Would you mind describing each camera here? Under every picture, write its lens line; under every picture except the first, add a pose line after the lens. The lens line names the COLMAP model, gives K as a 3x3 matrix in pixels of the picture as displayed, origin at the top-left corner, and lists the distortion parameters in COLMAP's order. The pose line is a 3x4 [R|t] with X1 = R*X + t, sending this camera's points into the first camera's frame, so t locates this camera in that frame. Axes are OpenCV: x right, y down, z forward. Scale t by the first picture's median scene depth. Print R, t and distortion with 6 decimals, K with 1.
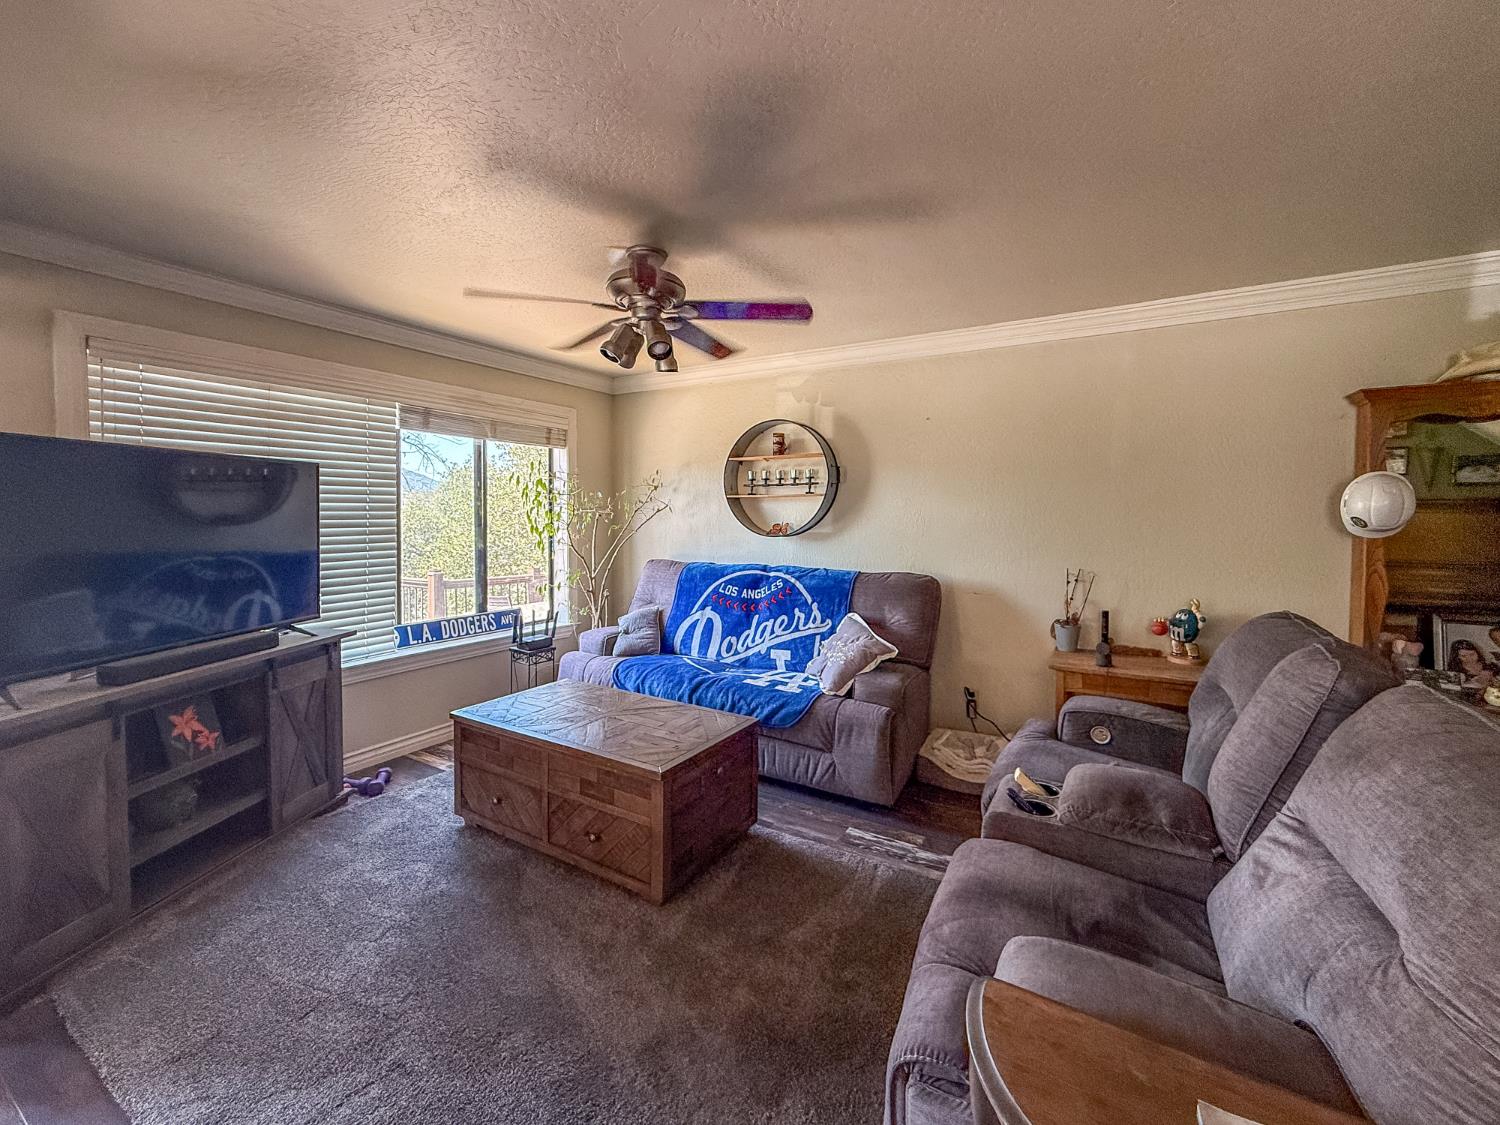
lens RADIAL K [[614.0, 0, 736.9], [0, 614.0, 536.1], [0, 0, 1]] dist [-0.001713, -0.000311]
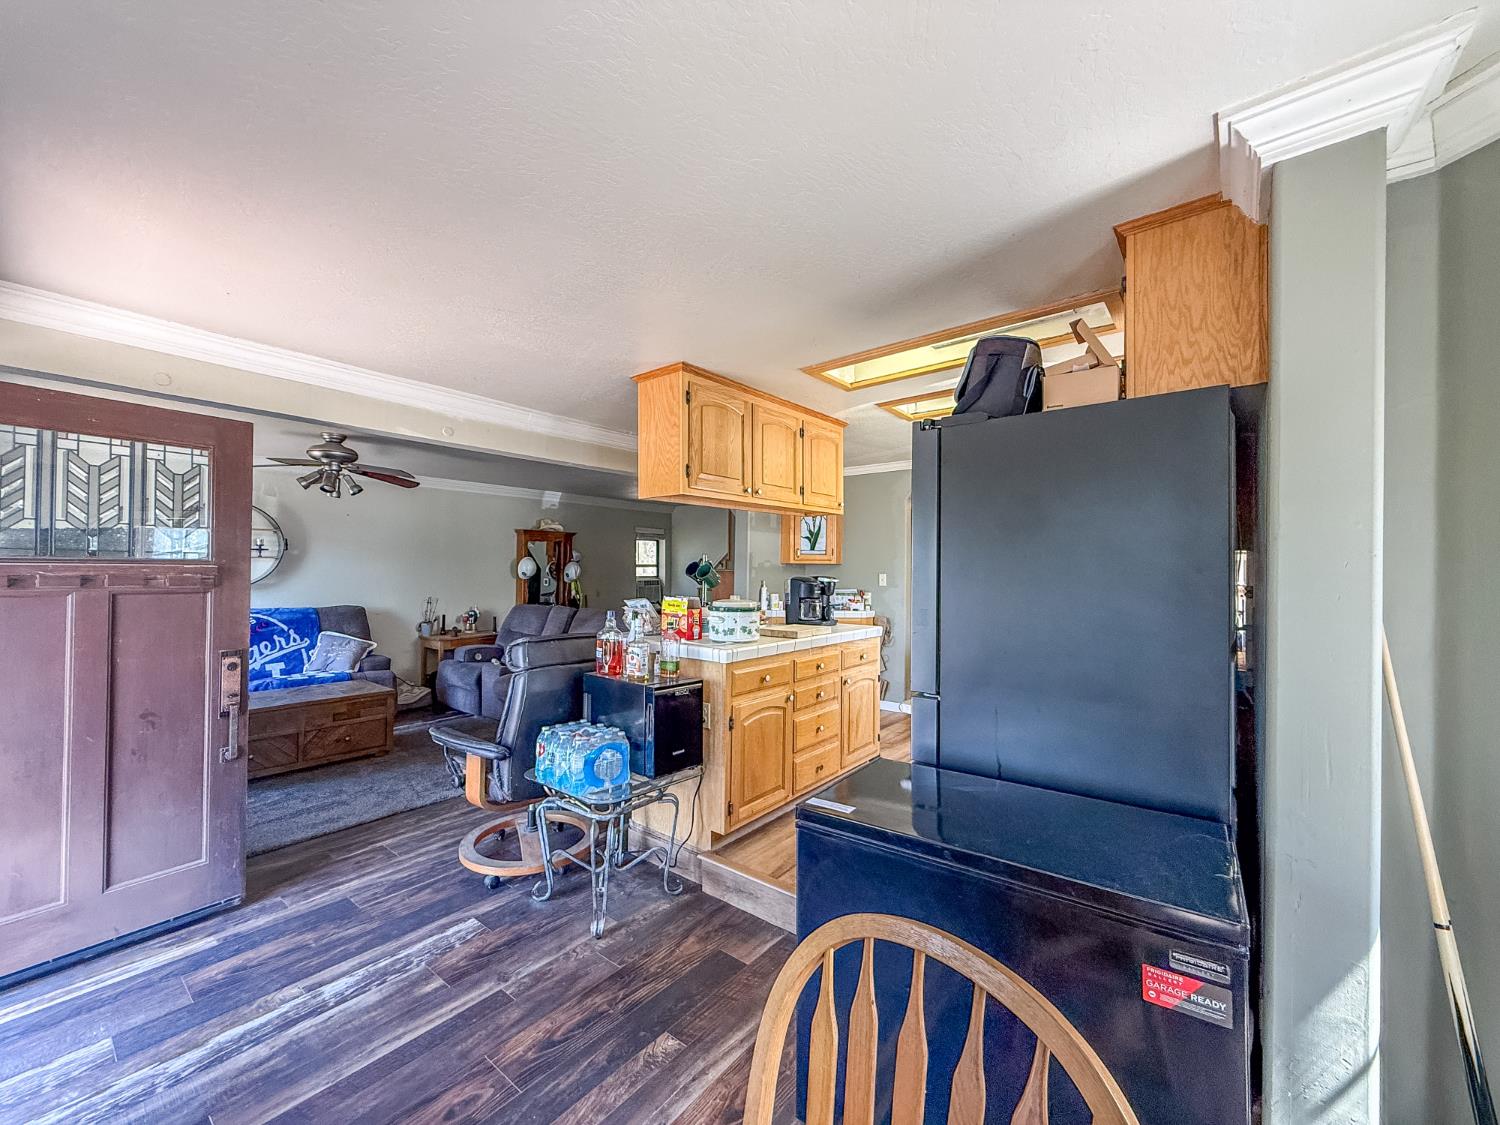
lens RADIAL K [[610.9, 0, 756.6], [0, 610.9, 563.1], [0, 0, 1]] dist [0.001180, 0.000046]
pose [[0.122312, 0.005762, 0.992475, -1.194127], [0.025011, 0.999648, -0.008886, -0.013546], [-0.992177, 0.025910, 0.122125, -0.325409]]
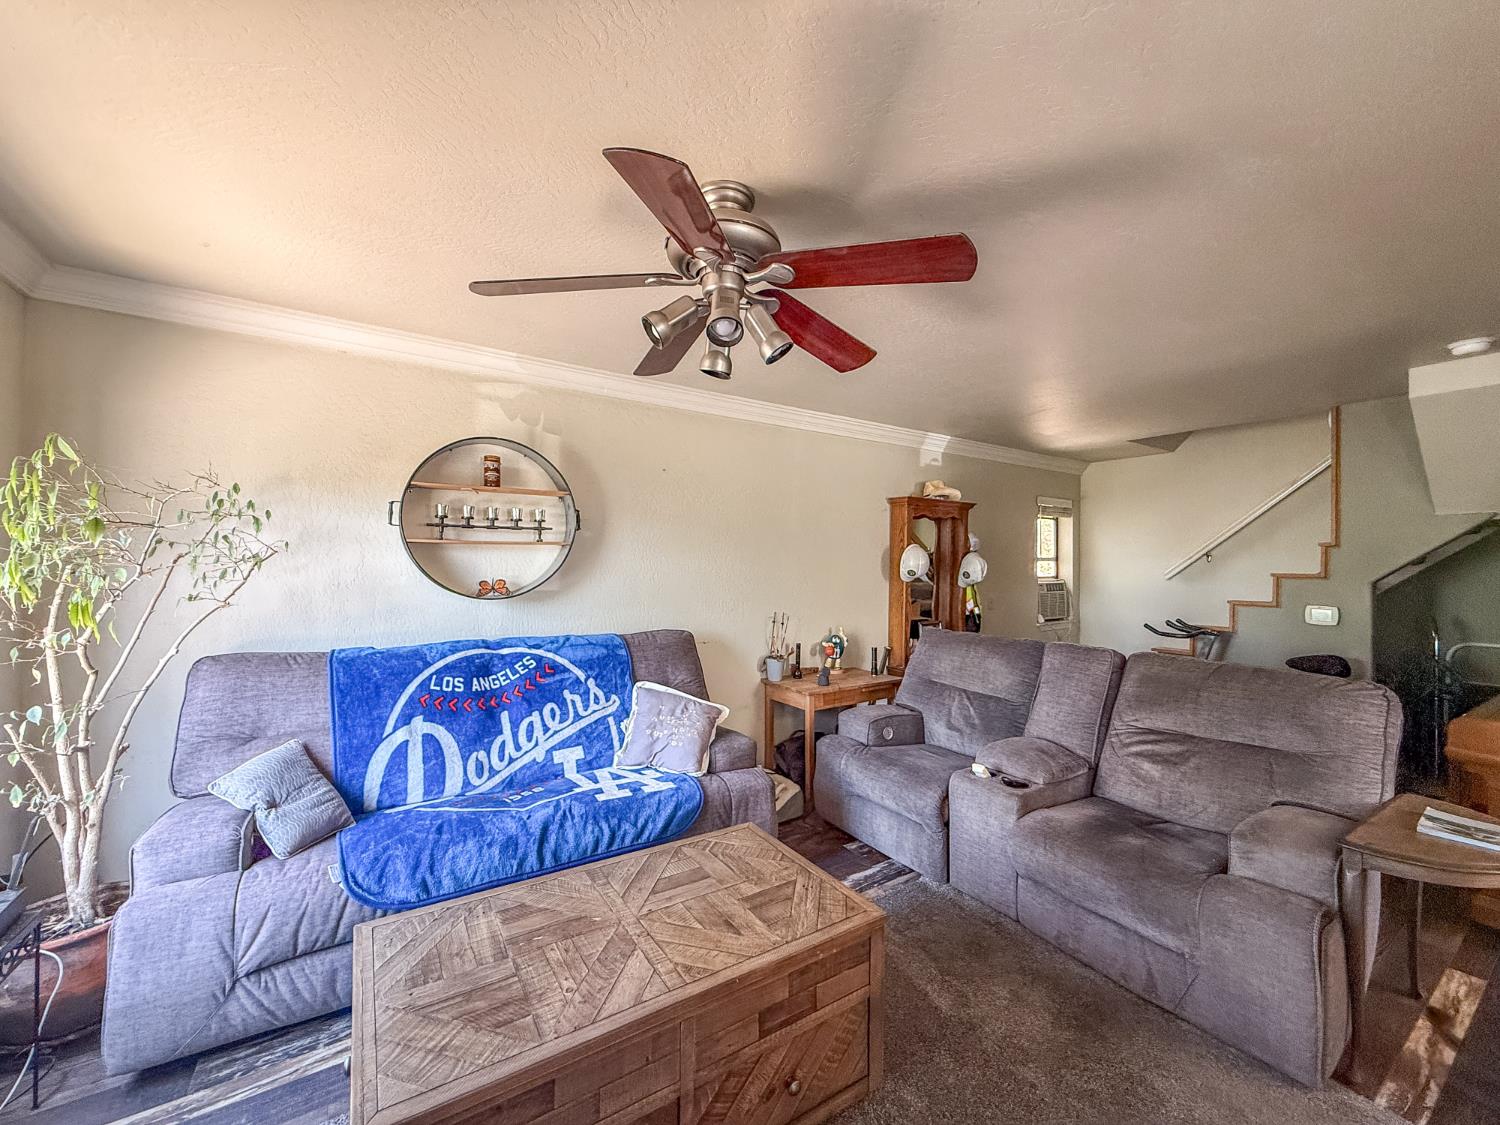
lens RADIAL K [[615.1, 0, 750.0], [0, 615.1, 562.5], [0, 0, 1]] dist [0.000000, 0.000499]
pose [[0.425293, -0.001029, 0.905055, -0.495791], [0.022879, 0.999692, -0.009614, -0.030266], [-0.904766, 0.024795, 0.425186, 0.445339]]
